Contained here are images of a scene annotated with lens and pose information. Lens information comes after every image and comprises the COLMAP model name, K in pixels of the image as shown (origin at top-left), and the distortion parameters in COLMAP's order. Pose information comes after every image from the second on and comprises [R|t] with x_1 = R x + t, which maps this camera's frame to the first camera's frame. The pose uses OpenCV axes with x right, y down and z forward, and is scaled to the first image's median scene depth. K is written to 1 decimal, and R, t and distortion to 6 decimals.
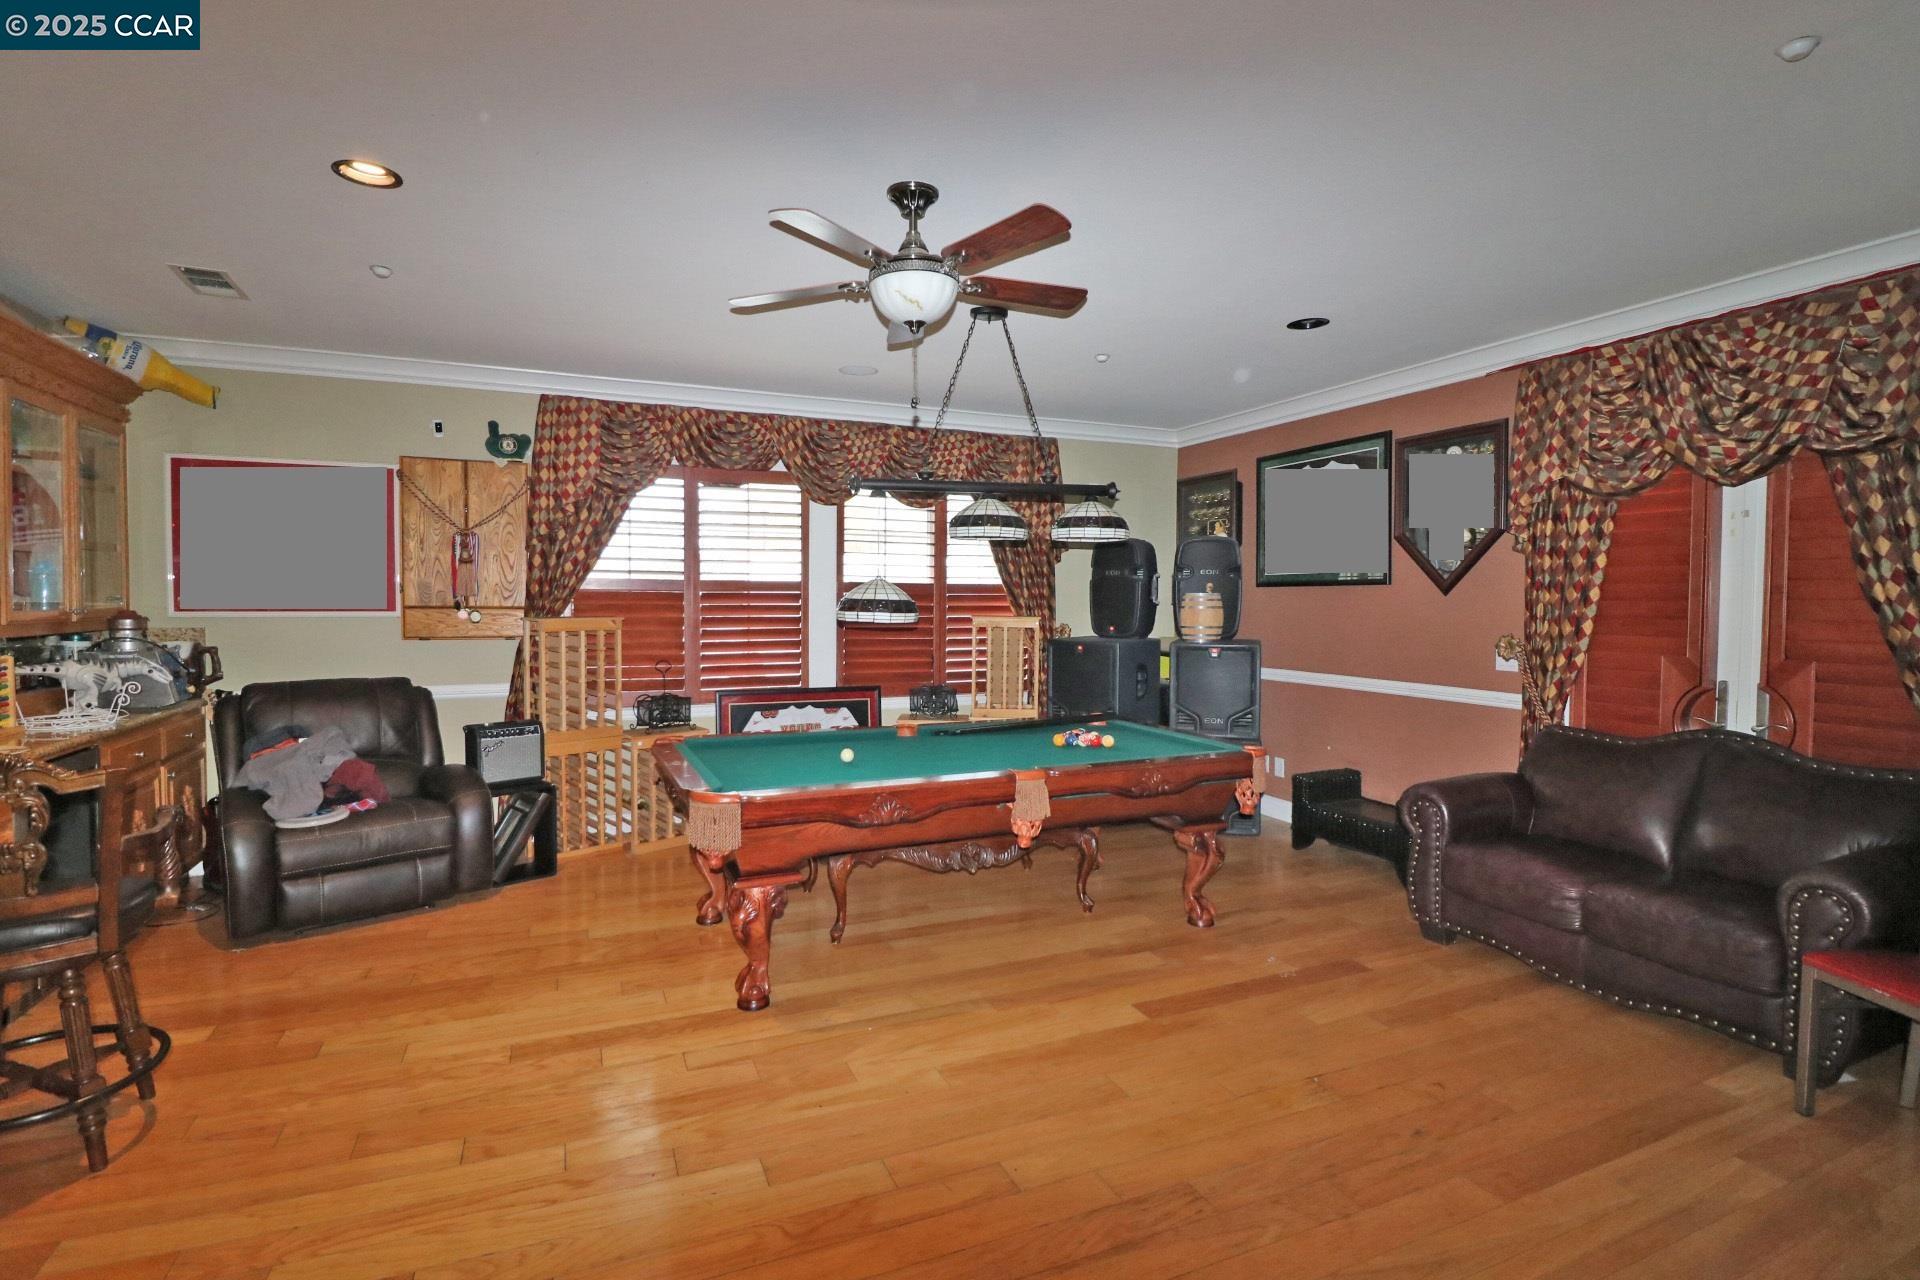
lens RADIAL K [[891.1, 0, 954.7], [0, 891.1, 629.1], [0, 0, 1]] dist [-0.005482, -0.010296]
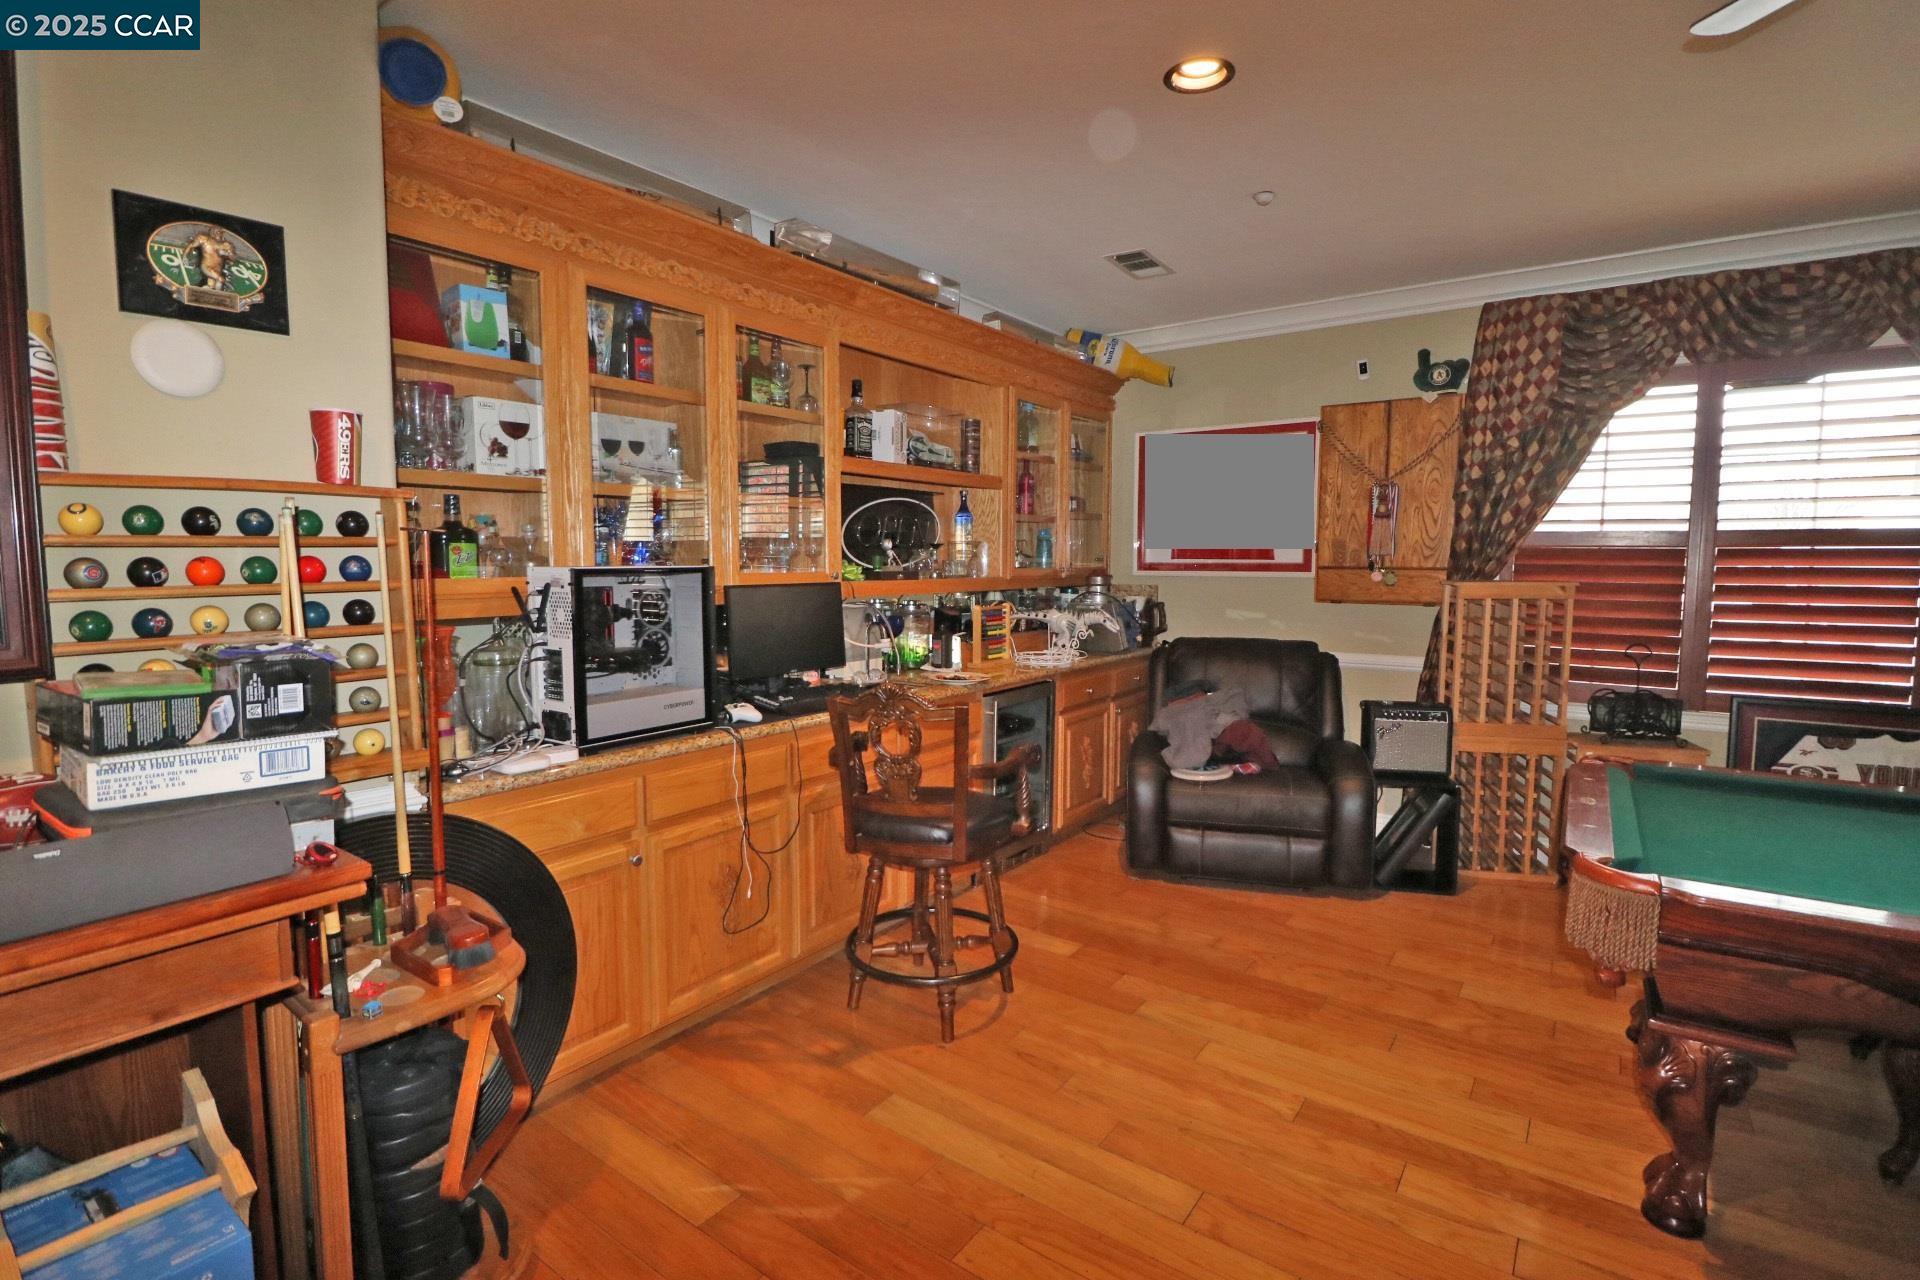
lens RADIAL K [[891.1, 0, 960.8], [0, 891.1, 635.4], [0, 0, 1]] dist [-0.005482, -0.010296]
pose [[0.500306, 0.066860, -0.863263, 0.013512], [-0.026951, 0.997734, 0.061655, -0.000594], [0.865429, -0.007581, 0.500974, 0.192815]]
